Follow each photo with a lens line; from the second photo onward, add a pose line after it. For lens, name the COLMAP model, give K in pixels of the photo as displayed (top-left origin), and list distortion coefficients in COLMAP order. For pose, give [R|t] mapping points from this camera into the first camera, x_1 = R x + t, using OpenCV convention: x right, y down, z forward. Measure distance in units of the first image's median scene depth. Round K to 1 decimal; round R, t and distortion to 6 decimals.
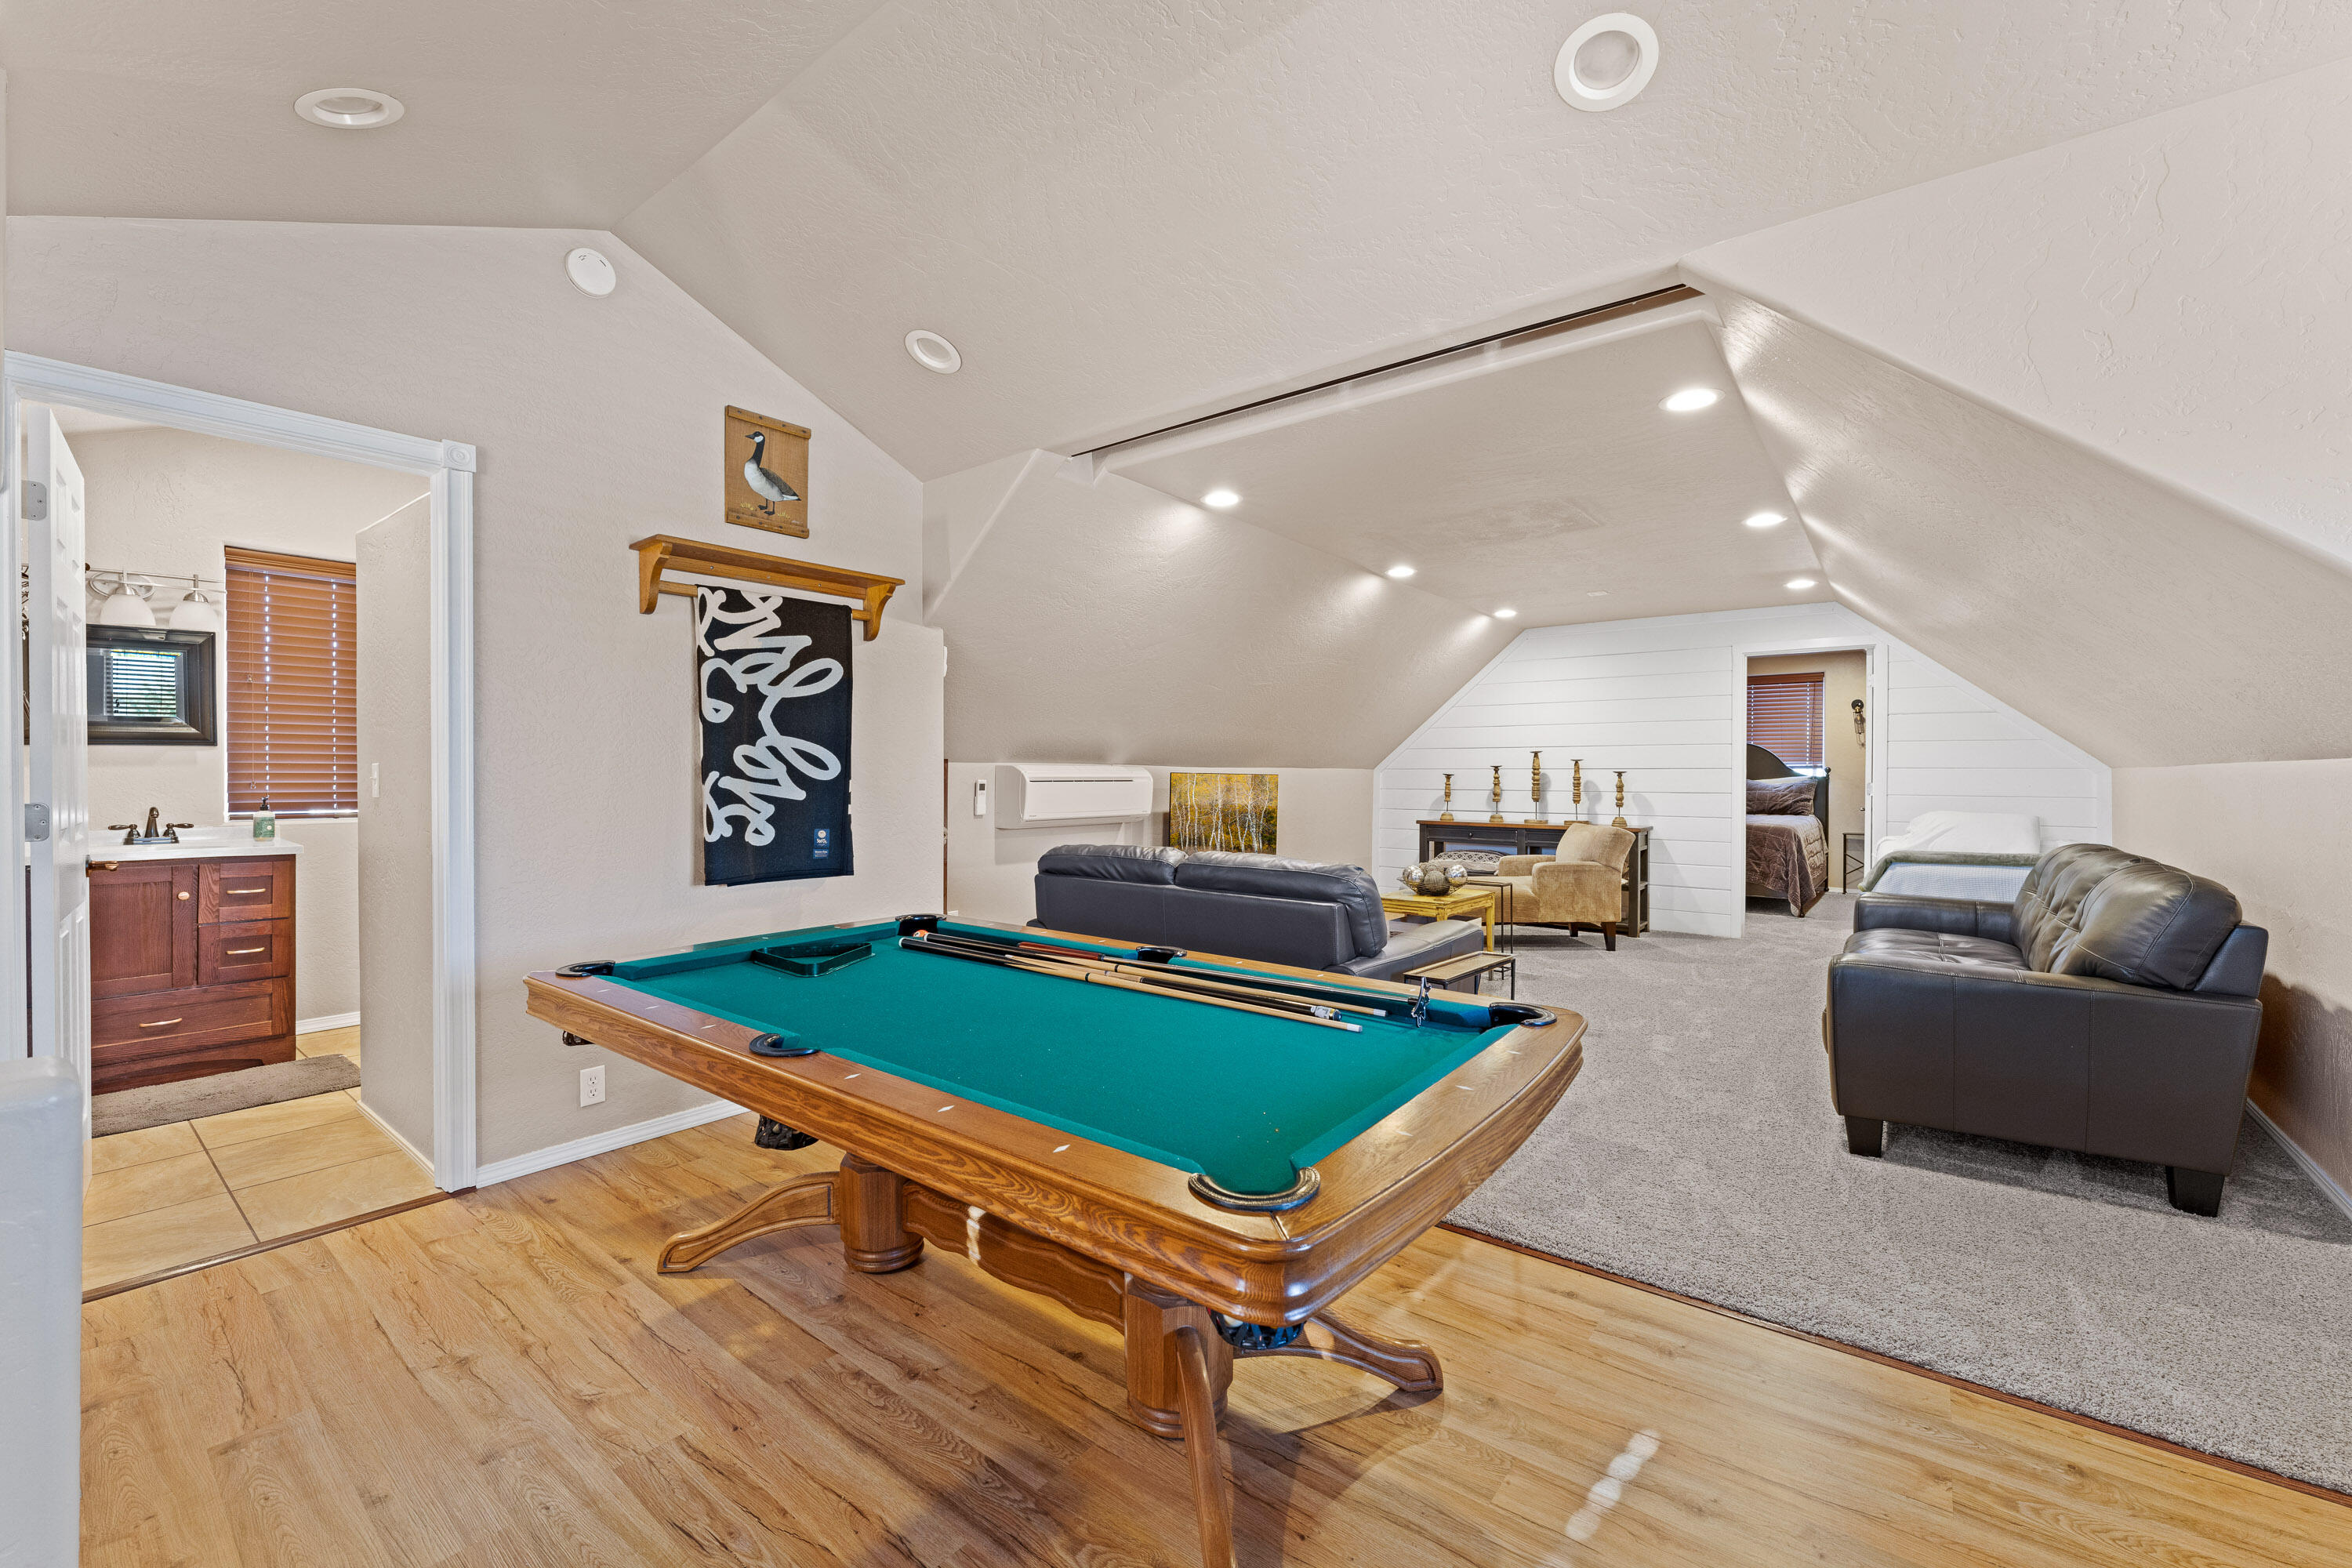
lens RADIAL K [[943.3, 0, 1176.0], [0, 943.3, 784.0], [0, 0, 1]] dist [-0.000568, 0.000003]
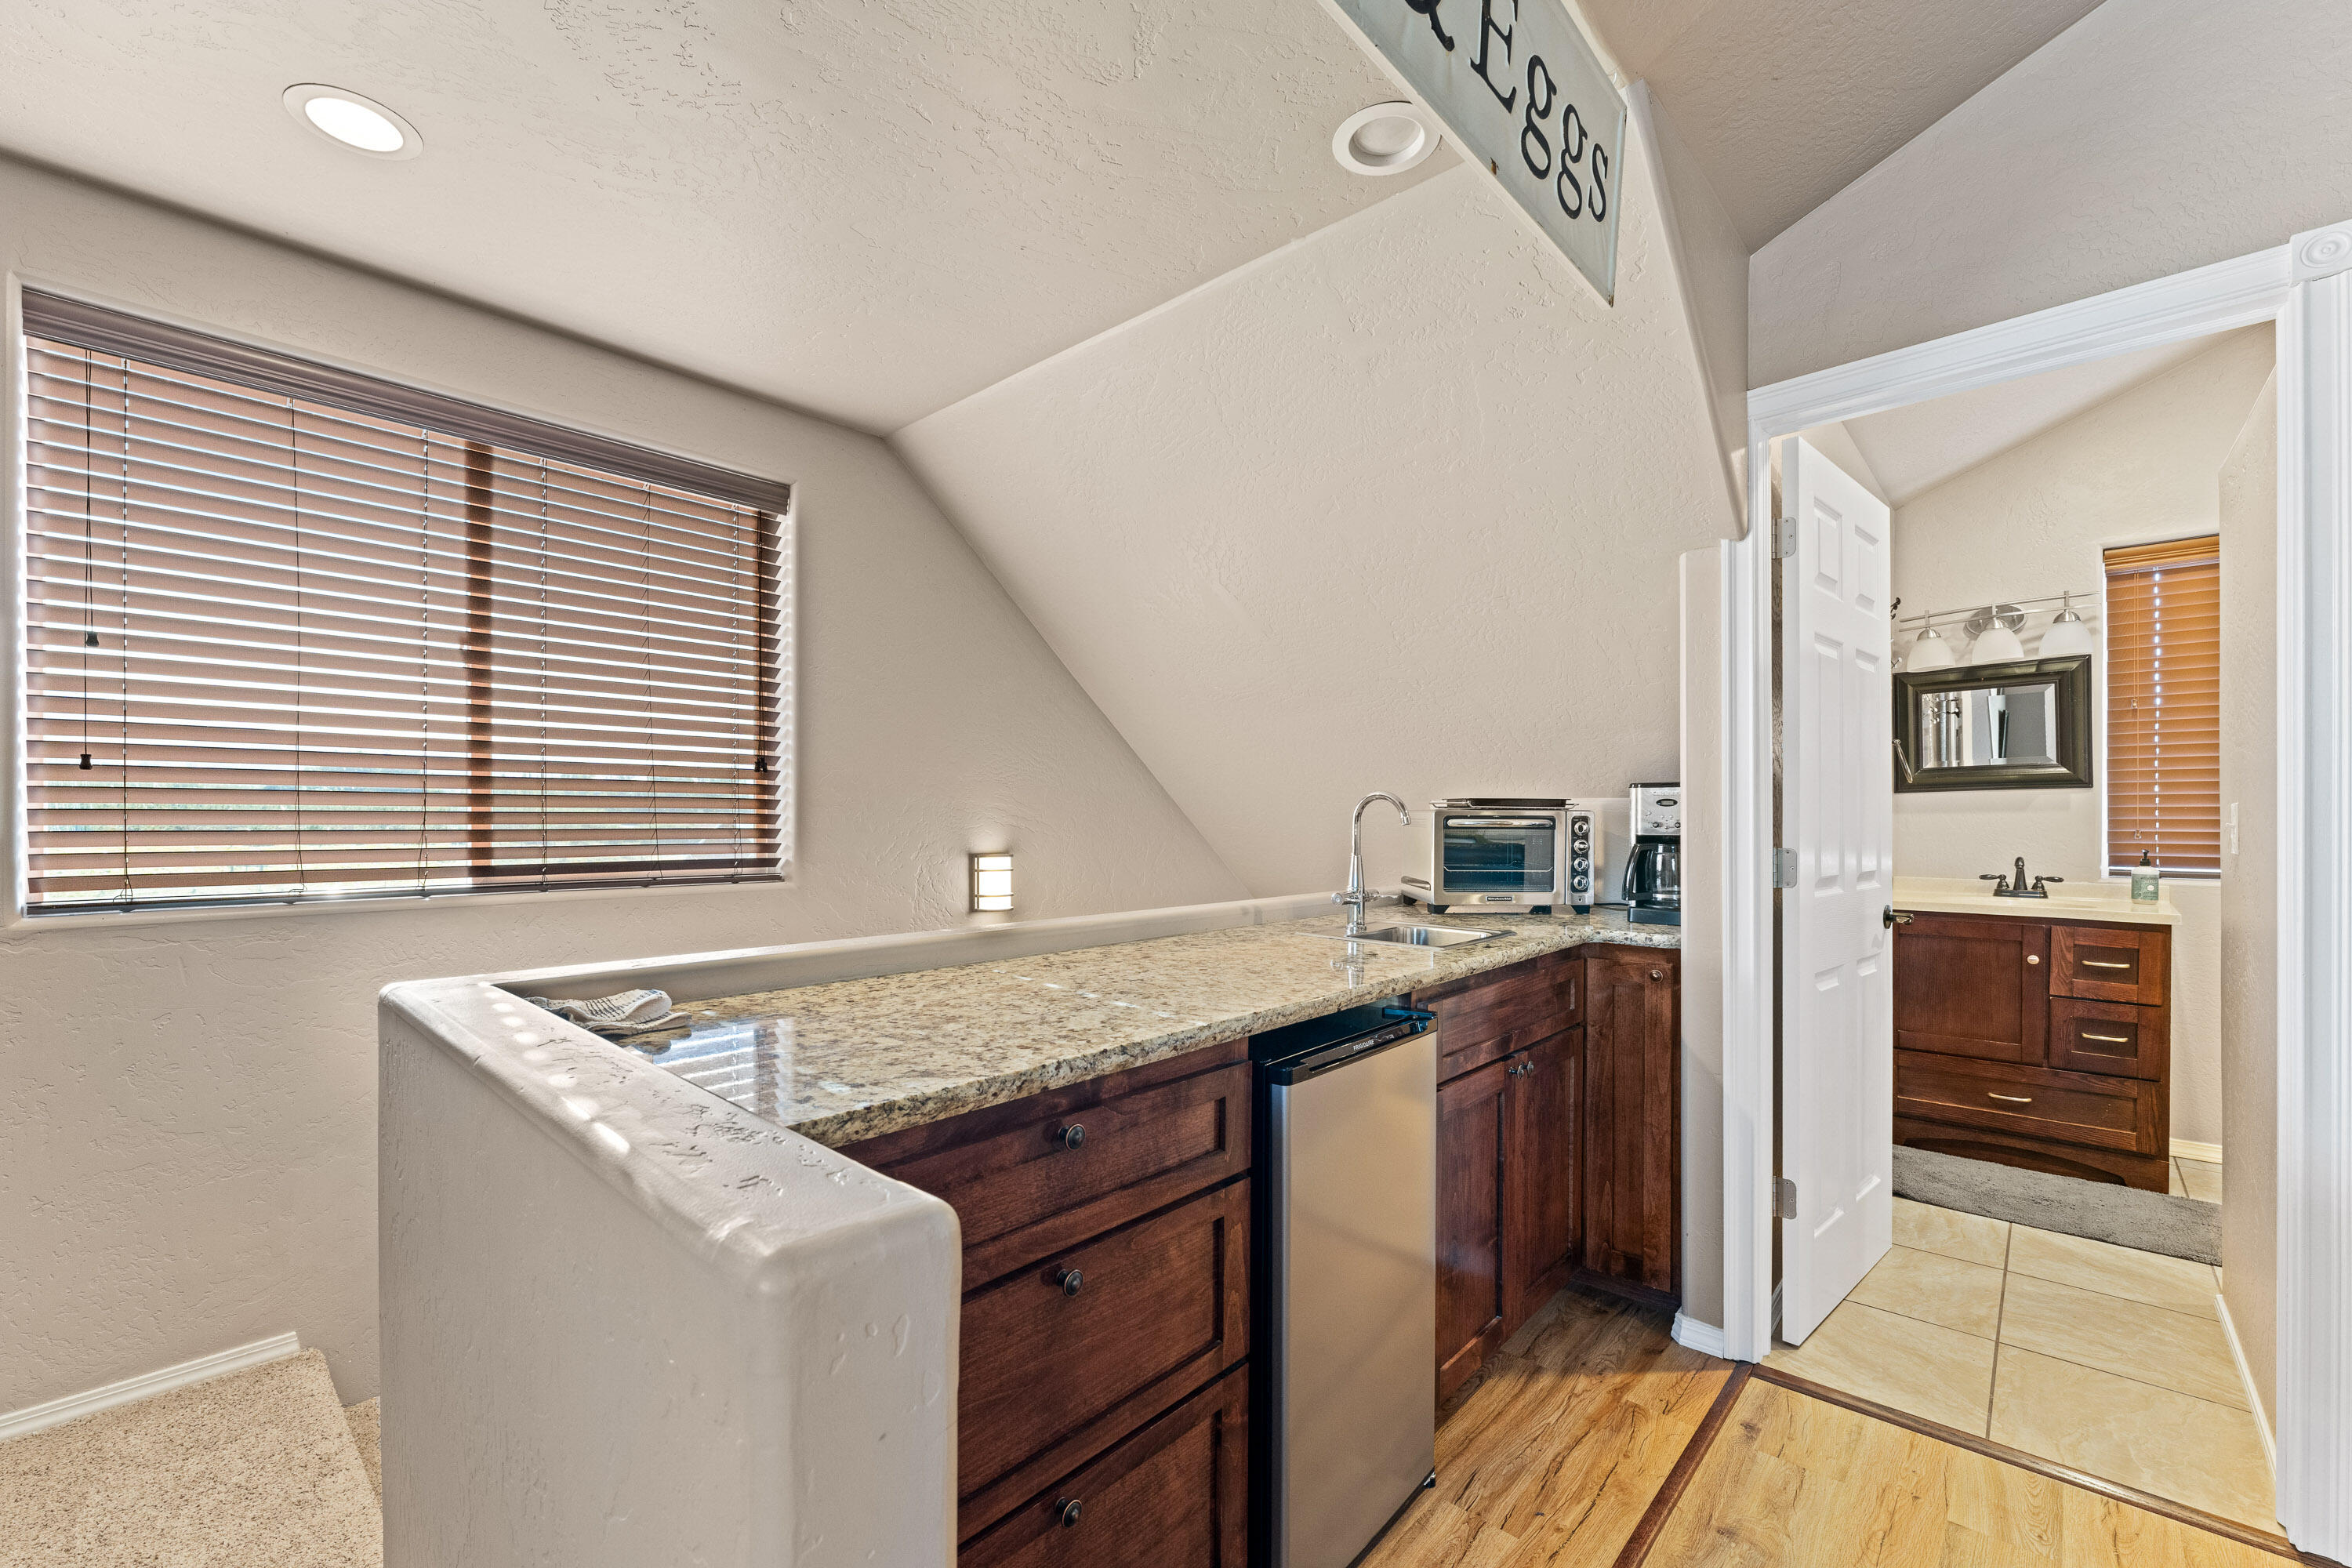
lens RADIAL K [[963.6, 0, 1176.6], [0, 963.6, 820.9], [0, 0, 1]] dist [-0.000454, -0.000085]
pose [[-0.073872, 0.000700, -0.997267, -0.061100], [-0.008964, 0.999959, 0.001366, -0.002803], [0.997227, 0.009041, -0.073863, 0.163256]]
